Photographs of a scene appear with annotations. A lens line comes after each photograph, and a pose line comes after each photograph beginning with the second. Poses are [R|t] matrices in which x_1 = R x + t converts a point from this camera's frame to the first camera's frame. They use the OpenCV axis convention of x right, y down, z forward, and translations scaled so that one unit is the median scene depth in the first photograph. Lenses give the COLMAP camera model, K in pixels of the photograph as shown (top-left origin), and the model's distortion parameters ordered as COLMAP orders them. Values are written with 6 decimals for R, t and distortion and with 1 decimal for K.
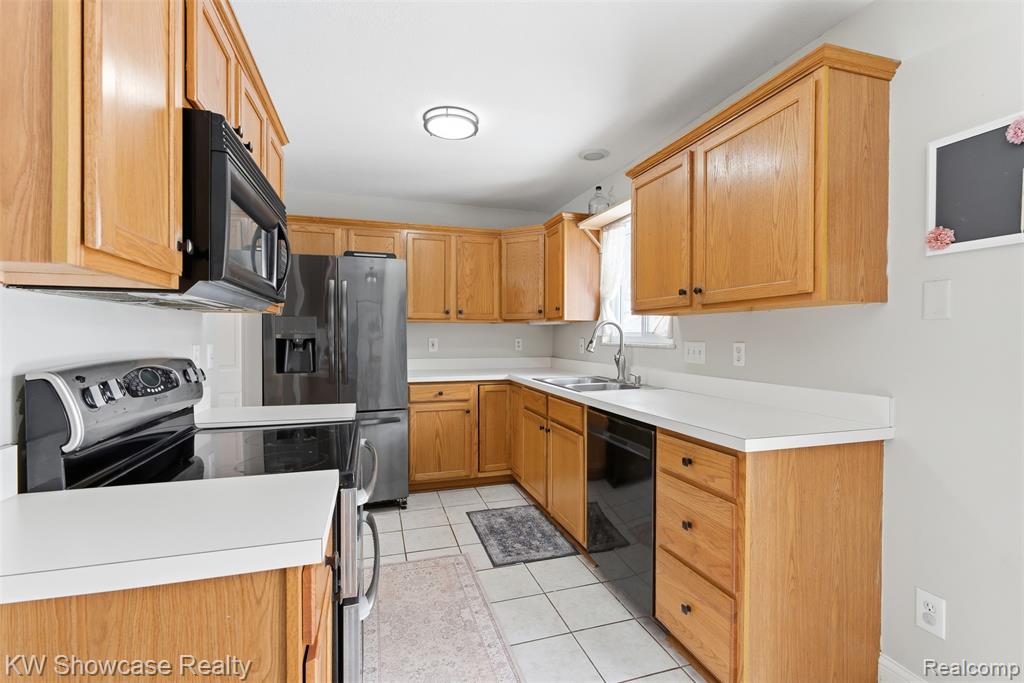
lens RADIAL K [[458.6, 0, 508.9], [0, 458.6, 341.2], [0, 0, 1]] dist [-0.003659, 0.002296]
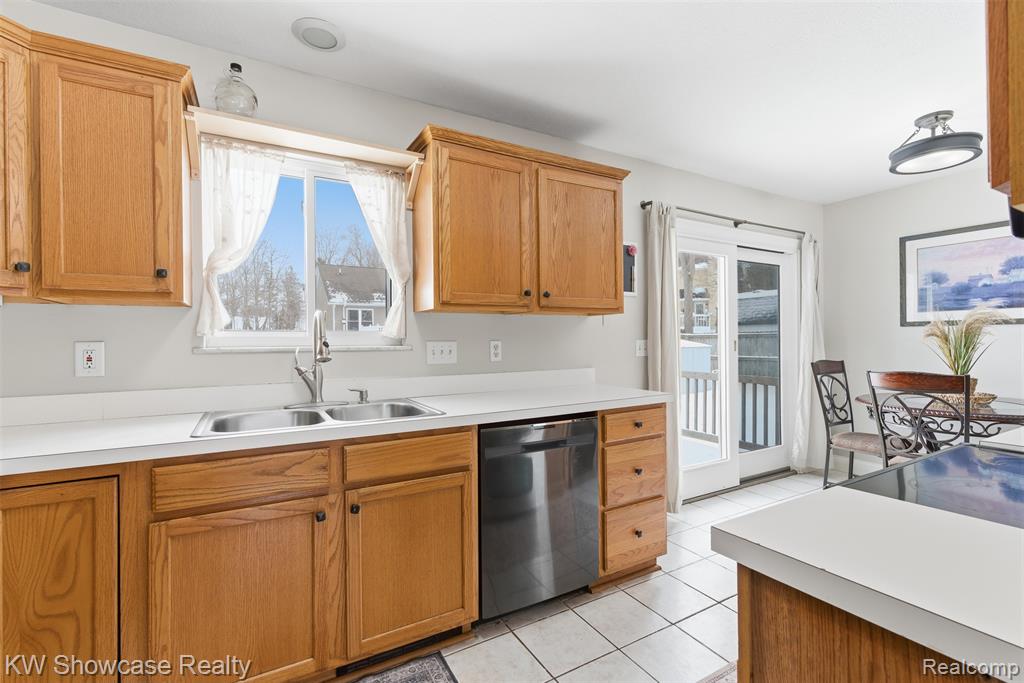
lens RADIAL K [[458.6, 0, 503.6], [0, 458.6, 339.9], [0, 0, 1]] dist [-0.003659, 0.002296]
pose [[-0.213220, -0.000585, 0.977004, -0.471048], [0.020389, 0.999779, 0.005048, -0.003162], [-0.976791, 0.020997, -0.213161, 0.919446]]
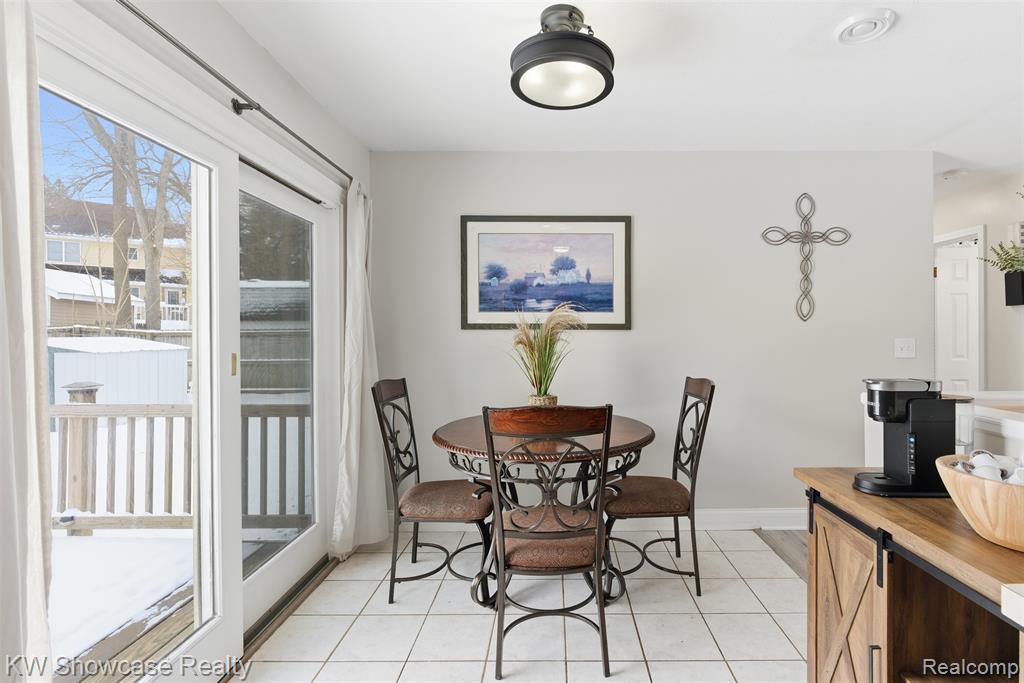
lens RADIAL K [[458.6, 0, 552.5], [0, 458.6, 333.5], [0, 0, 1]] dist [-0.003659, 0.002296]
pose [[-0.965468, 0.001127, 0.260520, 0.064044], [0.005303, 0.999868, 0.015327, -0.015693], [-0.260468, 0.016180, -0.965347, 0.499512]]
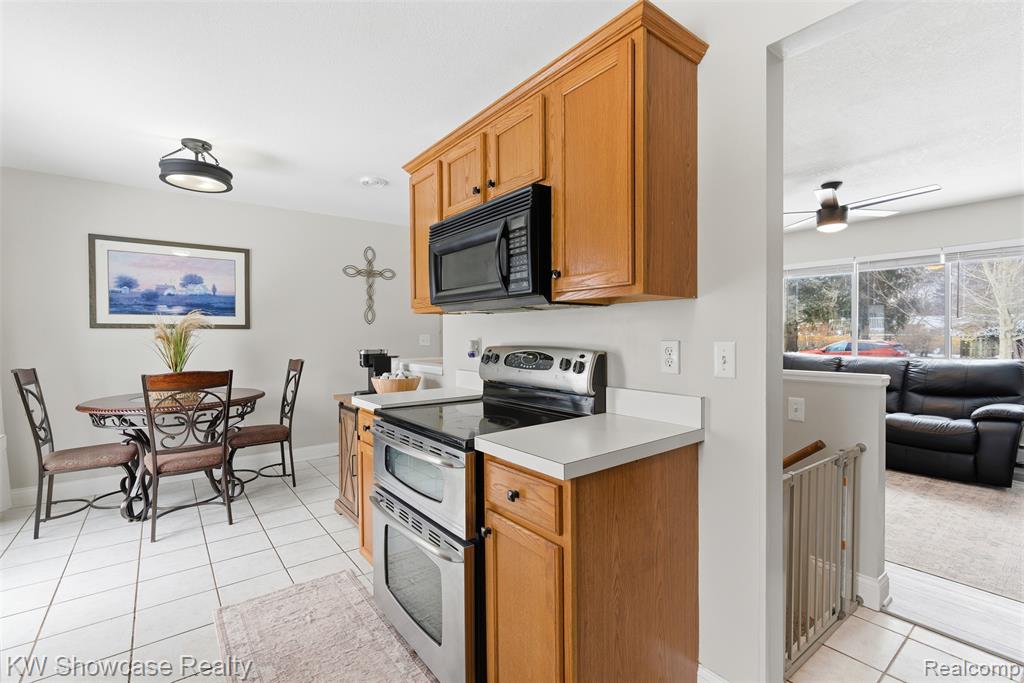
lens RADIAL K [[458.6, 0, 511.1], [0, 458.6, 337.1], [0, 0, 1]] dist [-0.003659, 0.002296]
pose [[-0.922118, 0.007369, -0.386838, -0.035049], [-0.000735, 0.999783, 0.020798, -0.012942], [0.386907, 0.019463, -0.921913, 1.100062]]
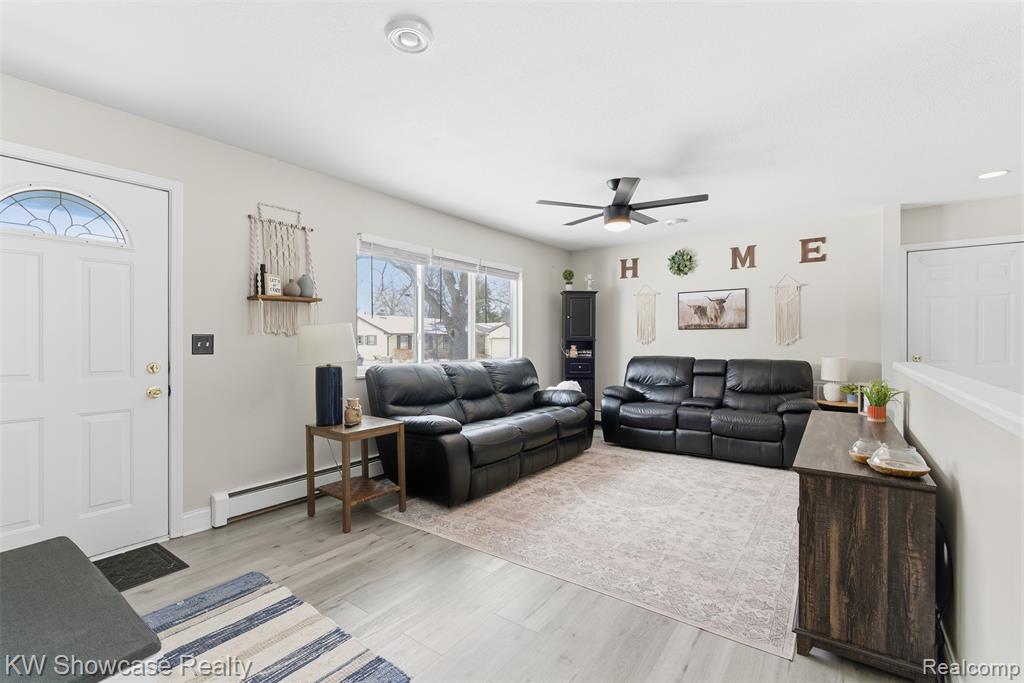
lens RADIAL K [[458.6, 0, 510.1], [0, 458.6, 337.8], [0, 0, 1]] dist [-0.003659, 0.002296]
pose [[0.621194, -0.001697, -0.783655, -0.558109], [-0.009198, 0.999913, -0.009456, 0.022620], [0.783603, 0.013082, 0.621124, -0.704067]]
